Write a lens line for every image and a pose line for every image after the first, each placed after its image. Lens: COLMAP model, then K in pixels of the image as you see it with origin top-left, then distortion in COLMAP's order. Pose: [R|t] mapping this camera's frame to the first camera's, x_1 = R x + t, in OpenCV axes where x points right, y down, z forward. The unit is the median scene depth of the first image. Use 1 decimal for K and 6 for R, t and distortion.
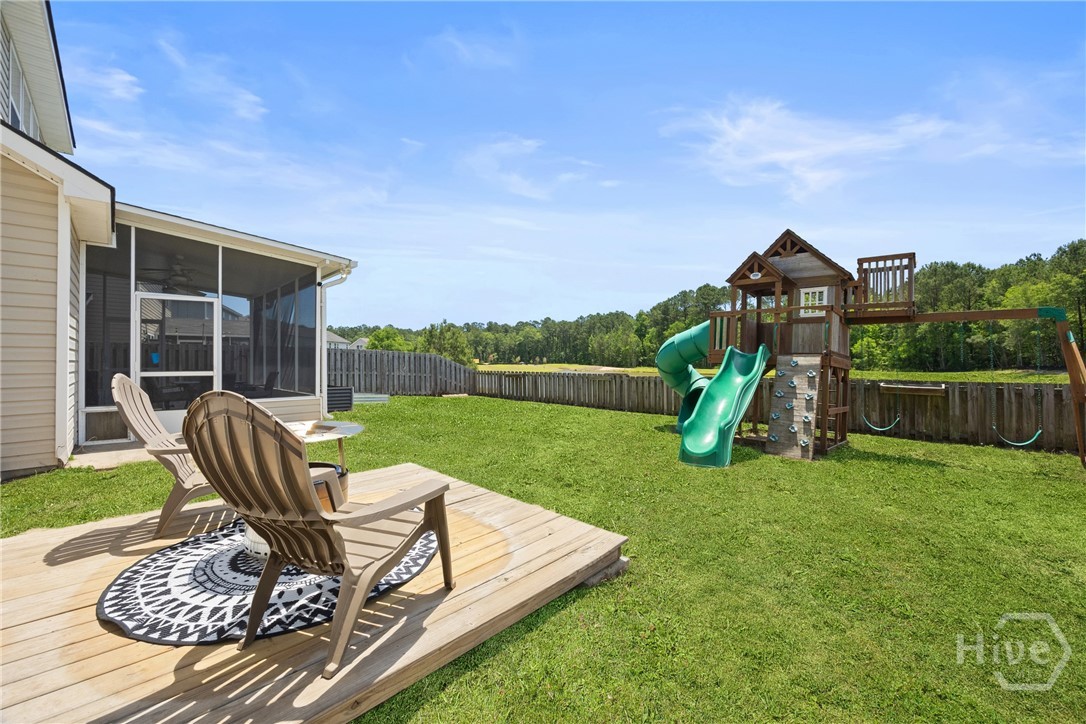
lens RADIAL K [[423.0, 0, 539.6], [0, 423.0, 359.9], [0, 0, 1]] dist [-0.003451, 0.000089]
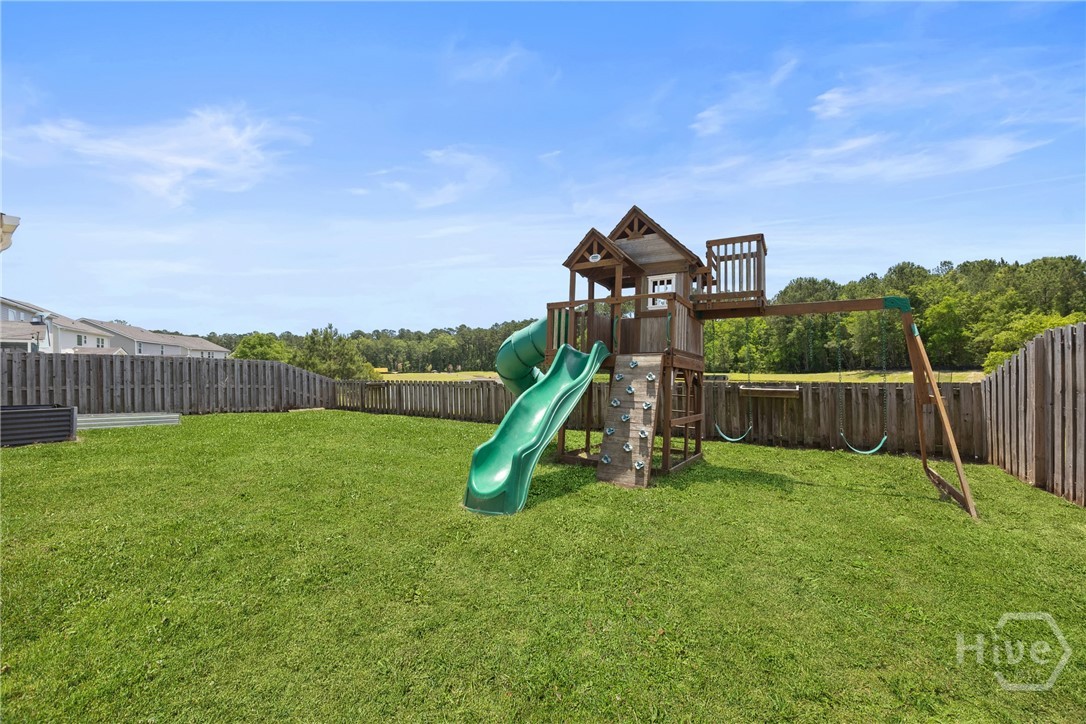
lens RADIAL K [[423.0, 0, 539.9], [0, 423.0, 367.7], [0, 0, 1]] dist [-0.003451, 0.000089]
pose [[0.980433, -0.013268, 0.196405, 0.164844], [0.013116, 0.999912, 0.002076, 0.006388], [-0.196416, 0.000541, 0.980521, 0.149161]]
